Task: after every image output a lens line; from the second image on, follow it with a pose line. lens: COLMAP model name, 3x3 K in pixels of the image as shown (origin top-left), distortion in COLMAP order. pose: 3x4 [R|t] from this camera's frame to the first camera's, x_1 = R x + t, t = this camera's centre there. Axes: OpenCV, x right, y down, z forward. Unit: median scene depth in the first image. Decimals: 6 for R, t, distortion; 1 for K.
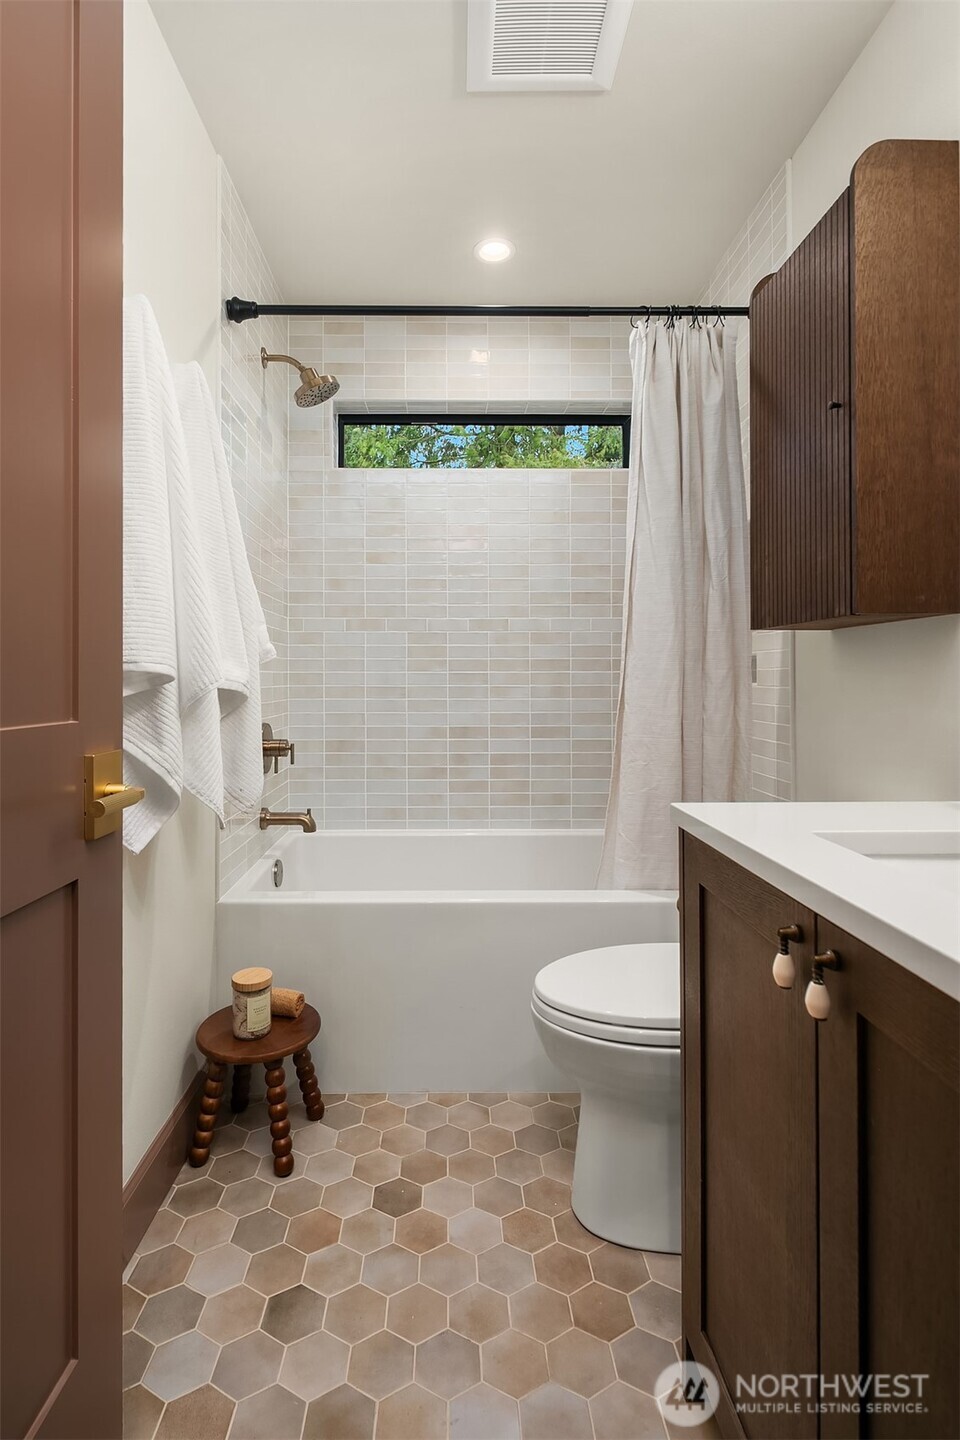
lens RADIAL K [[690.4, 0, 453.1], [0, 690.4, 686.2], [0, 0, 1]] dist [0.012611, -0.007445]
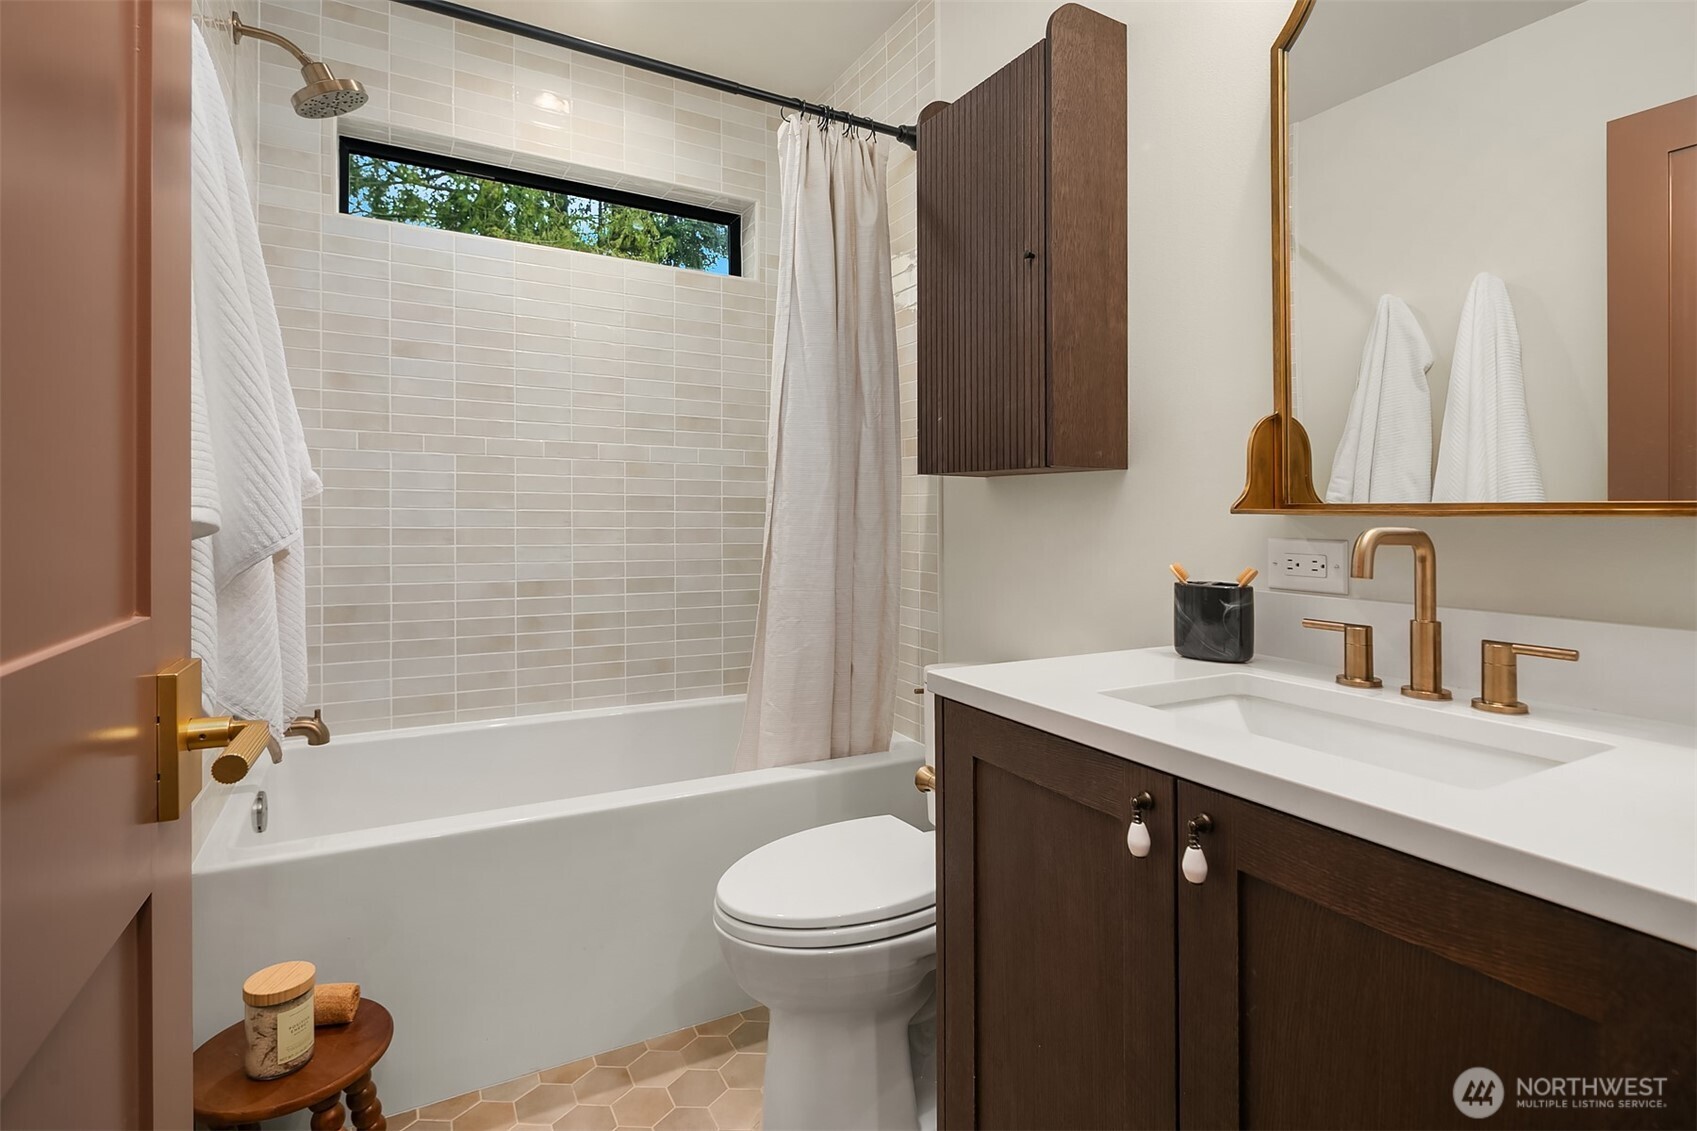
lens RADIAL K [[813.6, 0, 812.8], [0, 813.6, 521.3], [0, 0, 1]] dist [0.012611, -0.007445]
pose [[0.884668, 0.004724, 0.466199, -0.188720], [-0.006470, 0.999977, 0.002146, -0.016634], [-0.466178, -0.004915, 0.884678, 0.075688]]
